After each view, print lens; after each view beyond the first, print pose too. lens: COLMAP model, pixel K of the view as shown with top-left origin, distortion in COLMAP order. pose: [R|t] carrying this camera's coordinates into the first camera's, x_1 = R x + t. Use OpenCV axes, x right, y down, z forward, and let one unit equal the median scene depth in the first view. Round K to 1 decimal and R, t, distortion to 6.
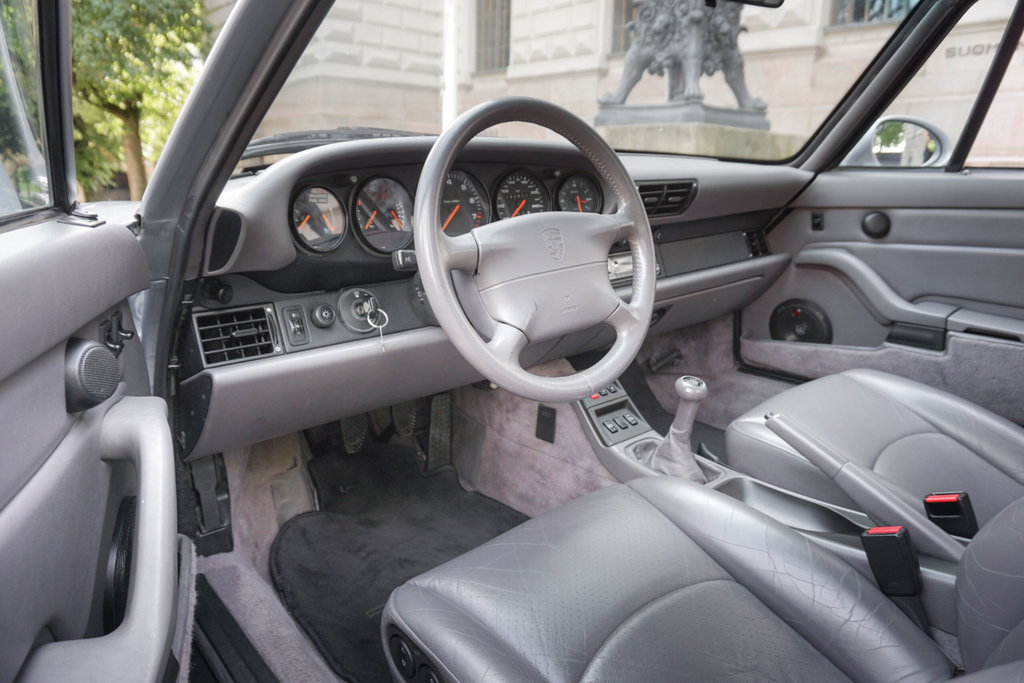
lens RADIAL K [[687.5, 0, 530.6], [0, 687.5, 345.6], [0, 0, 1]] dist [-0.025876, 0.021910]
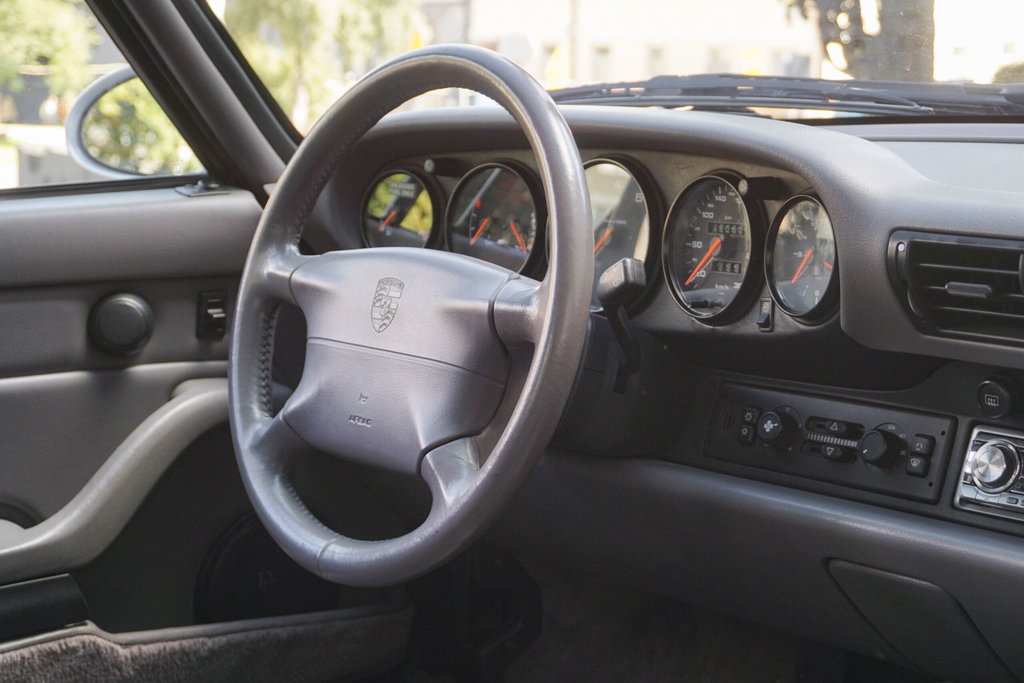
lens RADIAL K [[1866.5, 0, 527.1], [0, 1866.5, 356.5], [0, 0, 1]] dist [0.027613, 0.000000]
pose [[-0.018994, 0.169535, -0.985341, 1.179732], [-0.259394, 0.950938, 0.168616, -0.301087], [0.965585, 0.258794, 0.025914, 0.830914]]
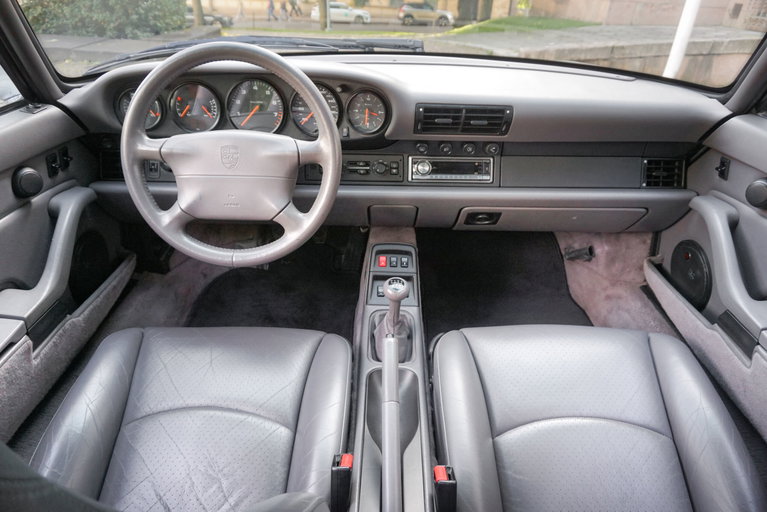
lens RADIAL K [[515.0, 0, 376.1], [0, 515.0, 253.5], [0, 0, 1]] dist [-0.025876, 0.021910]
pose [[0.744601, 0.344677, -0.571635, 0.695392], [-0.205098, 0.933080, 0.295460, -0.252710], [0.635220, -0.102759, 0.765465, 0.286299]]
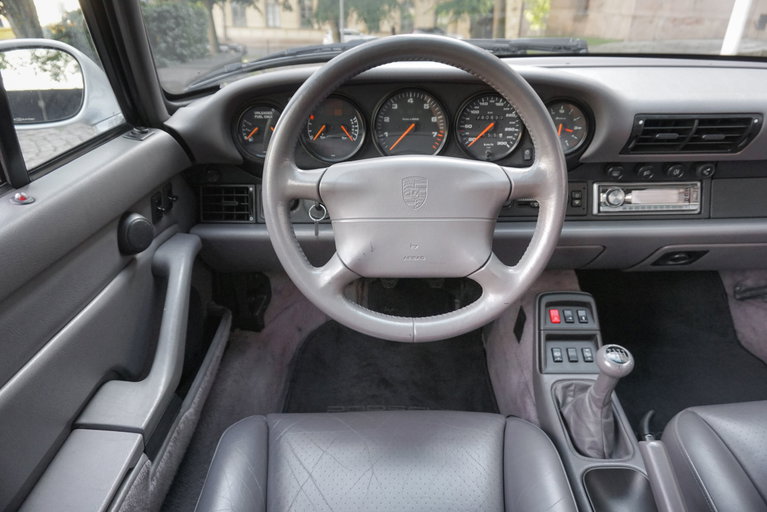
lens RADIAL K [[515.0, 0, 378.7], [0, 515.0, 253.3], [0, 0, 1]] dist [-0.025876, 0.021910]
pose [[0.743350, 0.300239, -0.597736, 0.357469], [-0.176800, 0.950016, 0.257317, -0.187055], [0.645115, -0.085597, 0.759276, 0.295796]]
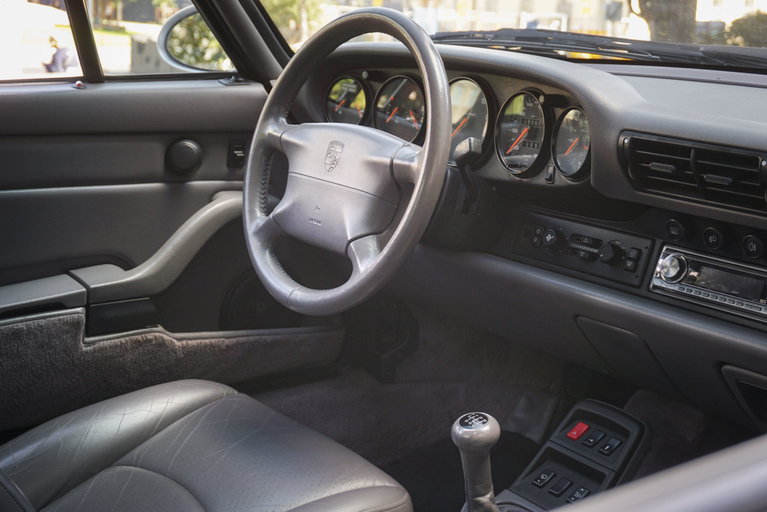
lens RADIAL K [[1147.5, 0, 377.9], [0, 1147.5, 256.7], [0, 0, 1]] dist [0.018275, 0.000000]
pose [[-0.078039, 0.233072, -0.969323, 1.266528], [-0.302199, 0.921013, 0.245785, -0.334505], [0.950045, 0.312109, -0.001441, 0.850324]]
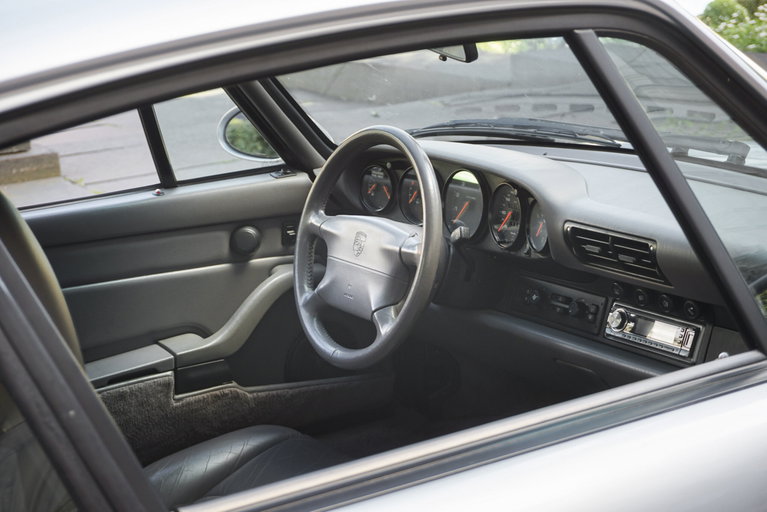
lens RADIAL K [[1498.0, 0, 358.0], [0, 1498.0, 260.6], [0, 0, 1]] dist [0.144085, 0.000000]
pose [[-0.161989, 0.238092, -0.957639, 2.048375], [-0.218676, 0.937666, 0.270117, -0.659266], [0.962258, 0.253169, -0.099827, 0.982174]]
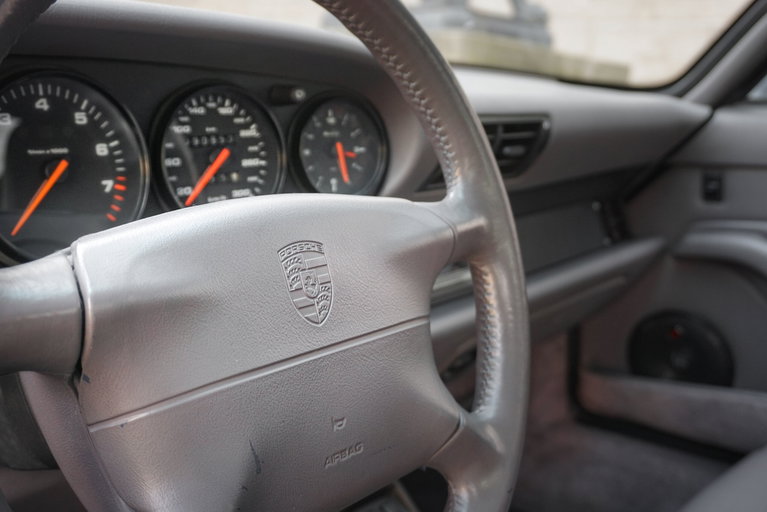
lens RADIAL K [[834.6, 0, 356.5], [0, 834.6, 281.0], [0, 0, 1]] dist [0.014112, 0.000000]
pose [[0.990118, 0.009789, 0.139894, 0.000299], [-0.006575, 0.999704, -0.023417, -0.107915], [-0.140082, 0.022265, 0.989890, 0.422497]]
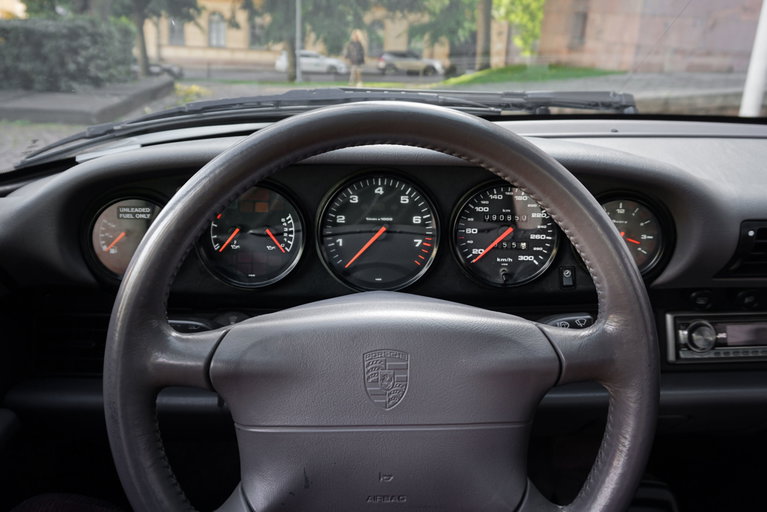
lens RADIAL K [[636.2, 0, 372.5], [0, 636.2, 201.5], [0, 0, 1]] dist [-0.018871, 0.009194]
pose [[0.772297, 0.196952, -0.603960, 0.227729], [-0.192302, 0.978600, 0.073222, -0.243208], [0.605457, 0.059594, 0.793644, 0.447020]]
